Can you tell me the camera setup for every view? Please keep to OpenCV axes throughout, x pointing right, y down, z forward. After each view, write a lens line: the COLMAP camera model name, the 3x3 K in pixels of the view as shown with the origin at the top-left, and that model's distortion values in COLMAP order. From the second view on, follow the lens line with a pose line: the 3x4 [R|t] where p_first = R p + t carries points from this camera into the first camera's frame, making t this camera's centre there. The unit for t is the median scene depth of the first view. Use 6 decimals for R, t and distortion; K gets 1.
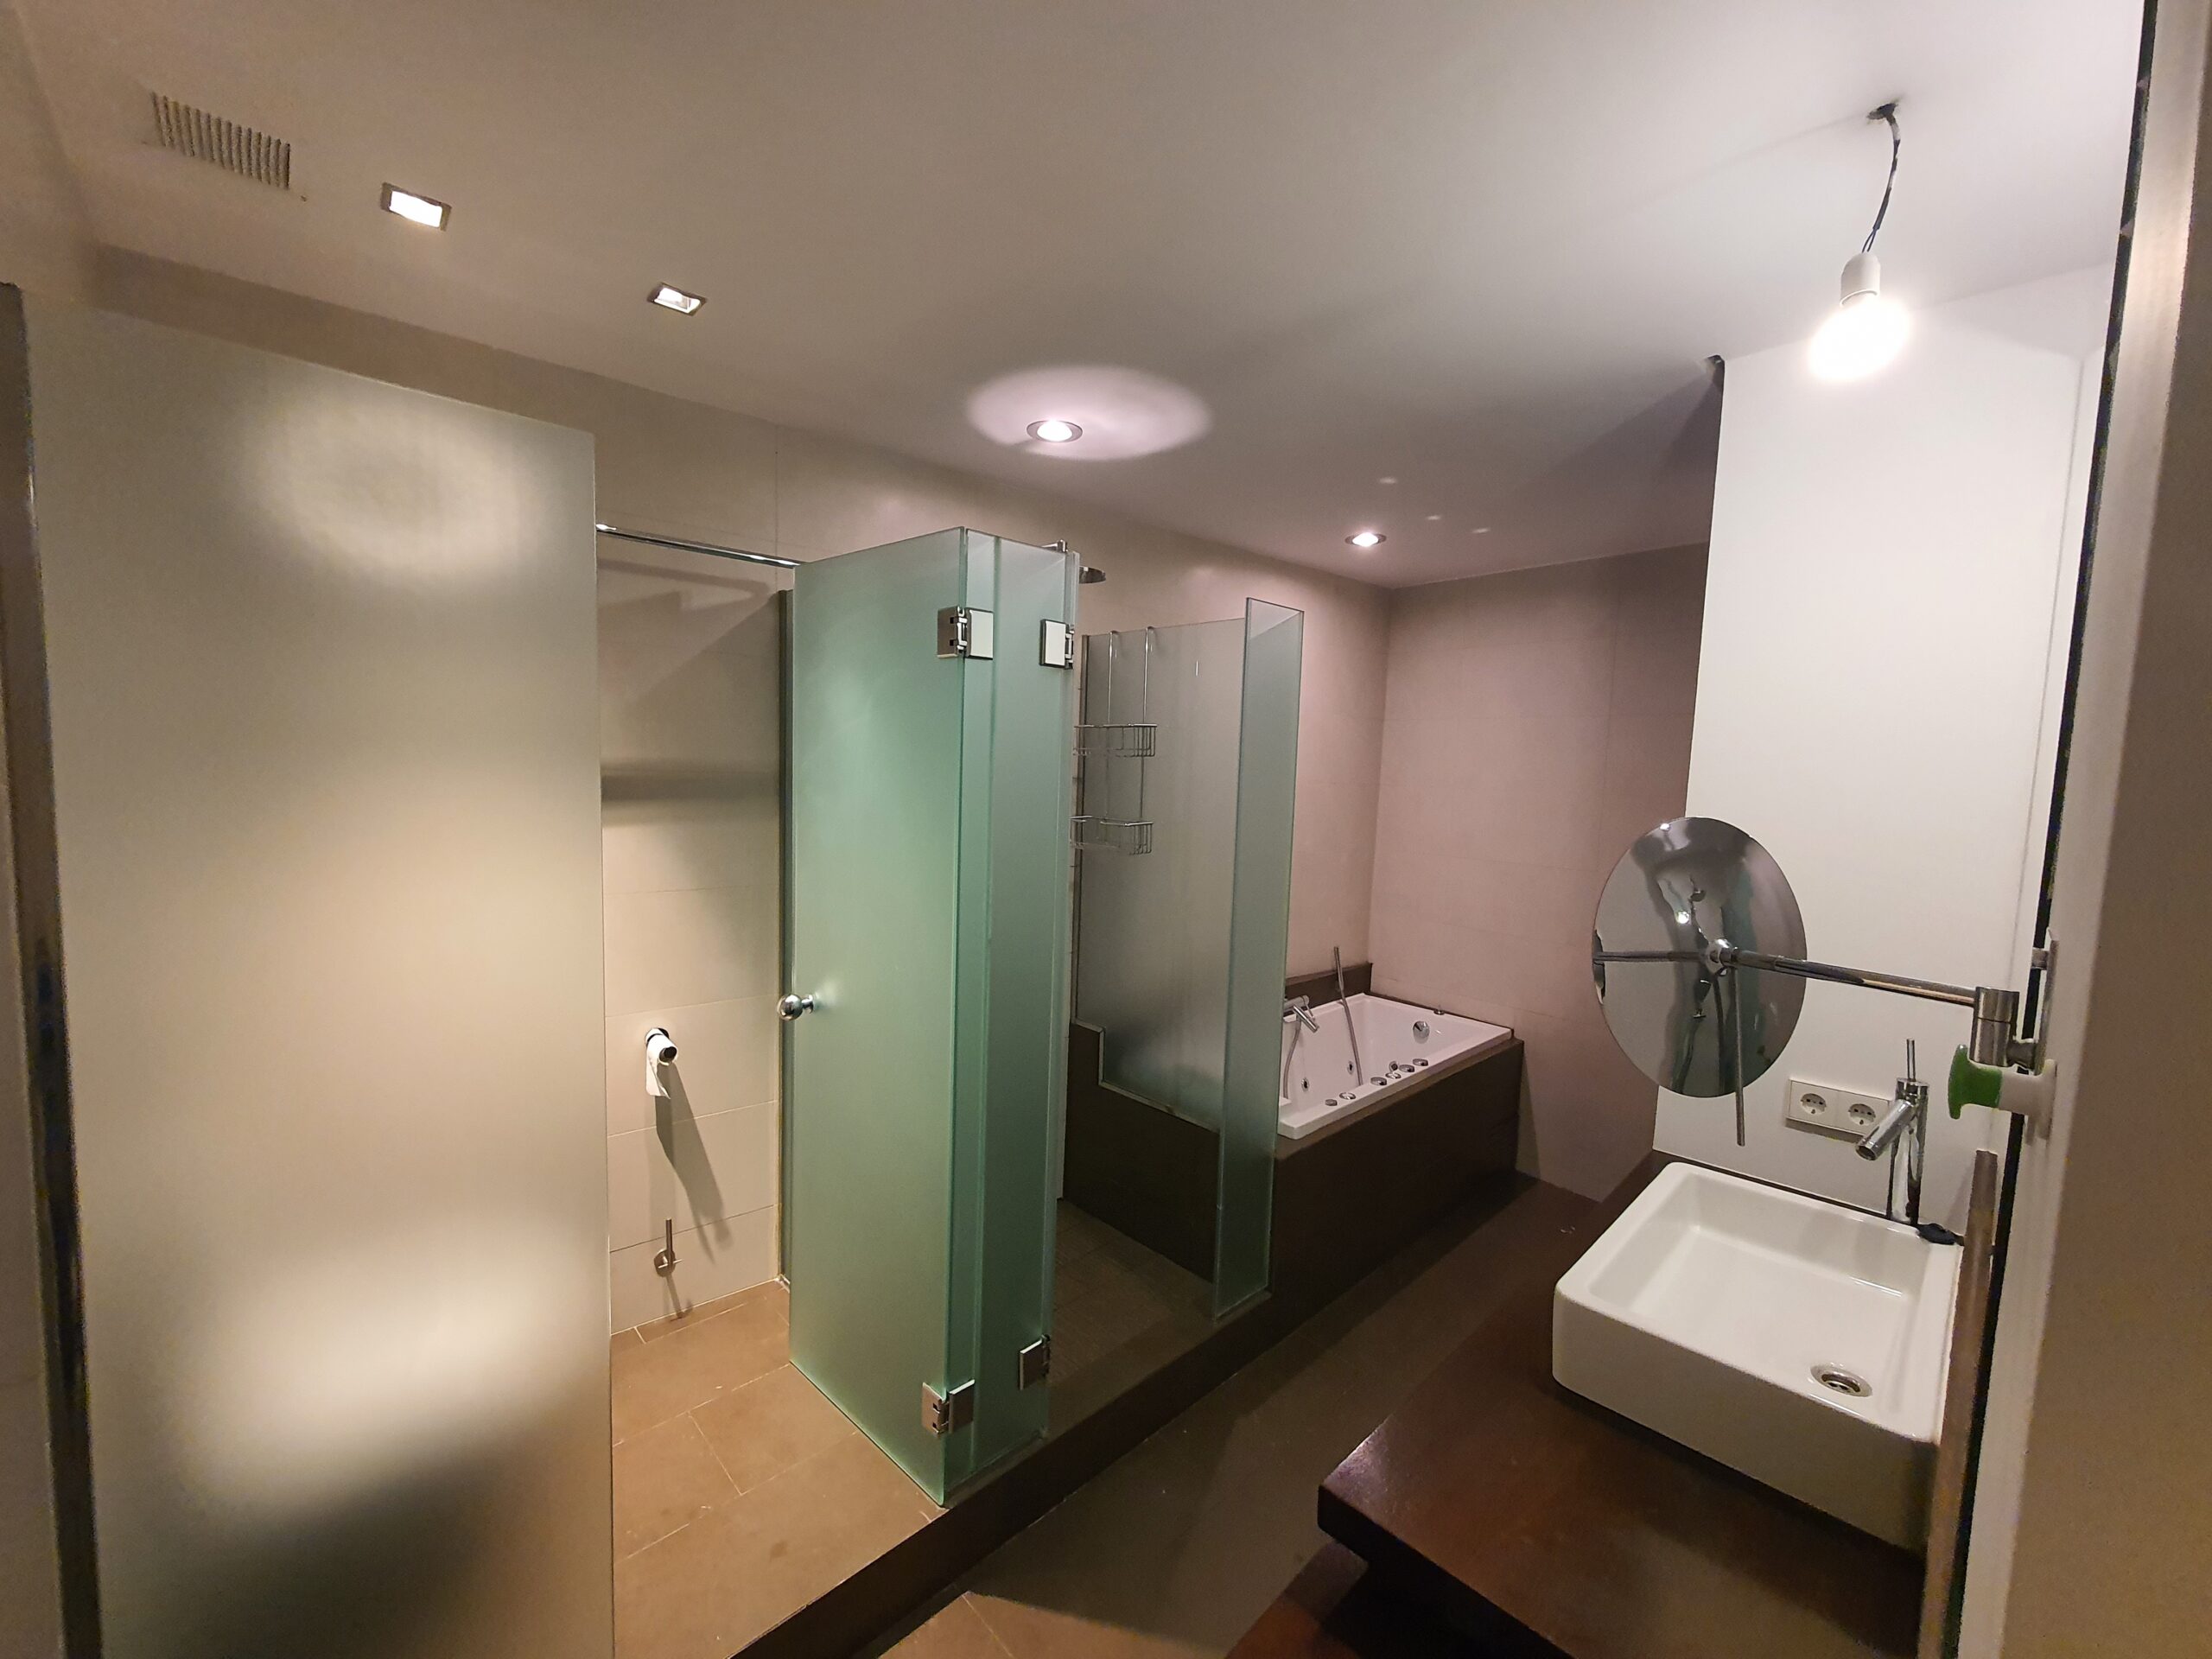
lens RADIAL K [[879.8, 0, 1093.9], [0, 879.8, 837.6], [0, 0, 1]] dist [-0.006323, 0.000639]
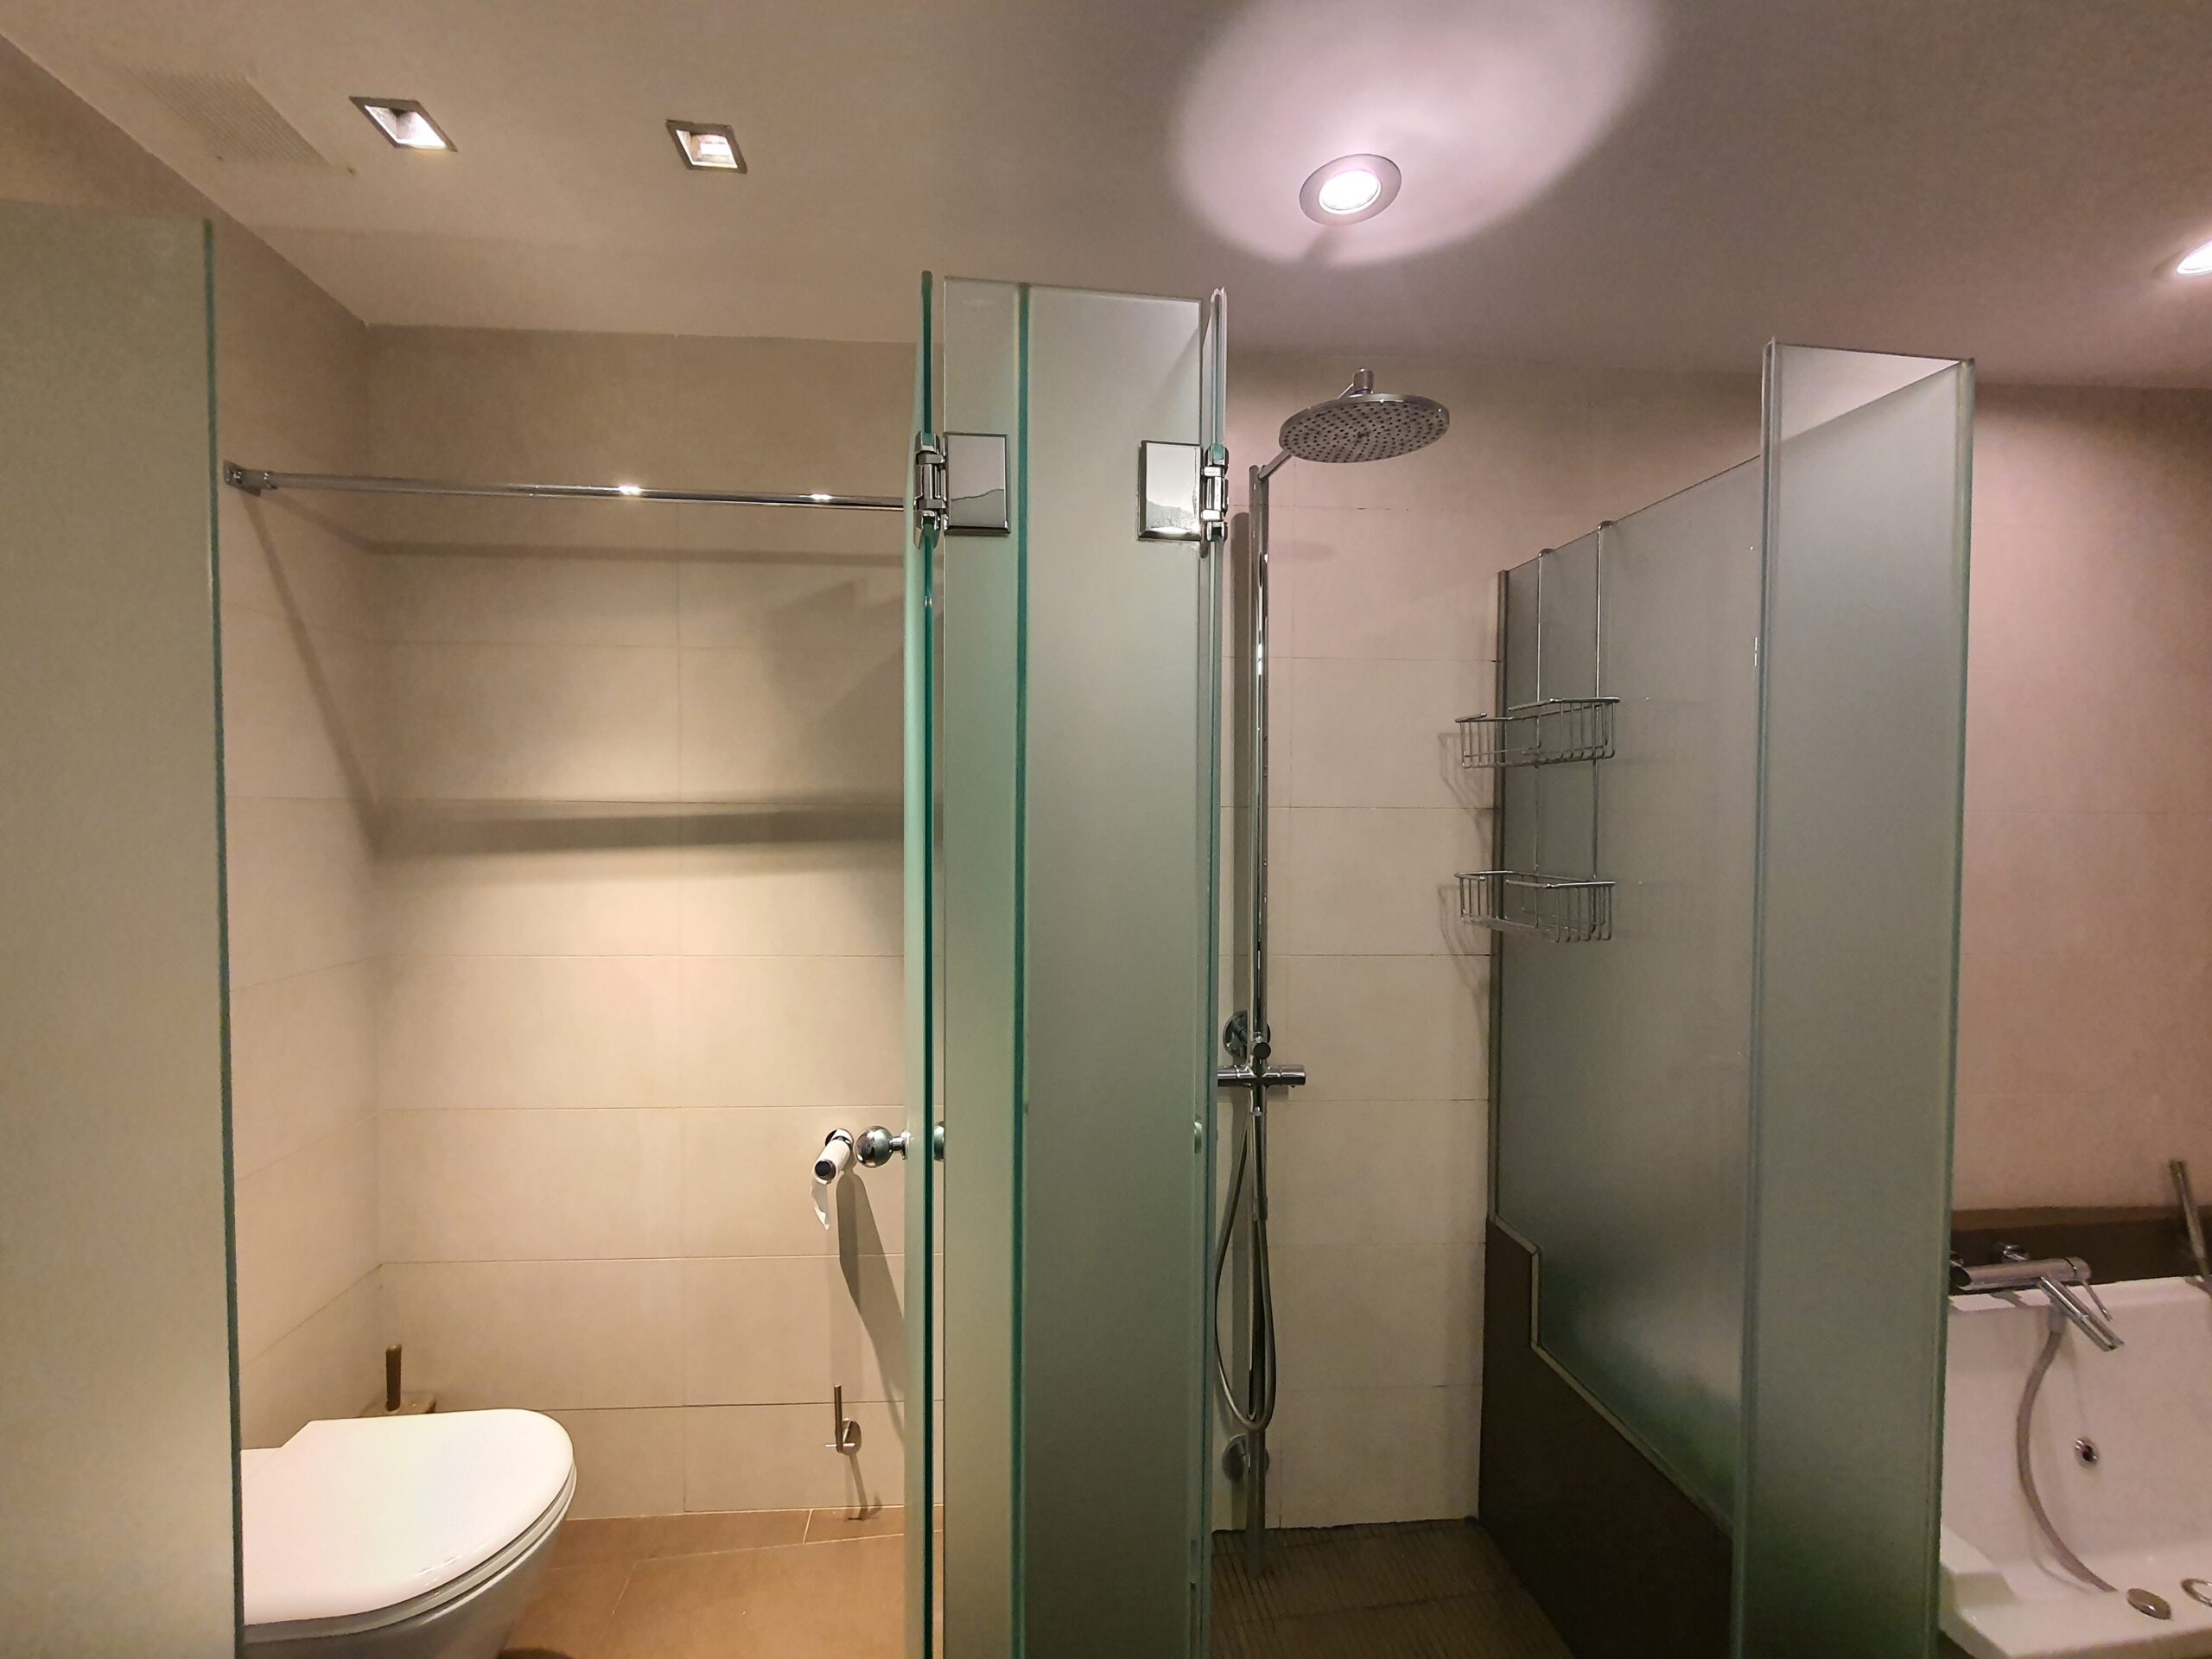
lens RADIAL K [[879.8, 0, 1093.9], [0, 879.8, 837.6], [0, 0, 1]] dist [-0.006323, 0.000639]
pose [[0.804815, -0.015419, -0.593326, 0.125703], [-0.030340, 0.997287, -0.067072, 0.001141], [0.592750, 0.071982, 0.802163, 0.381754]]
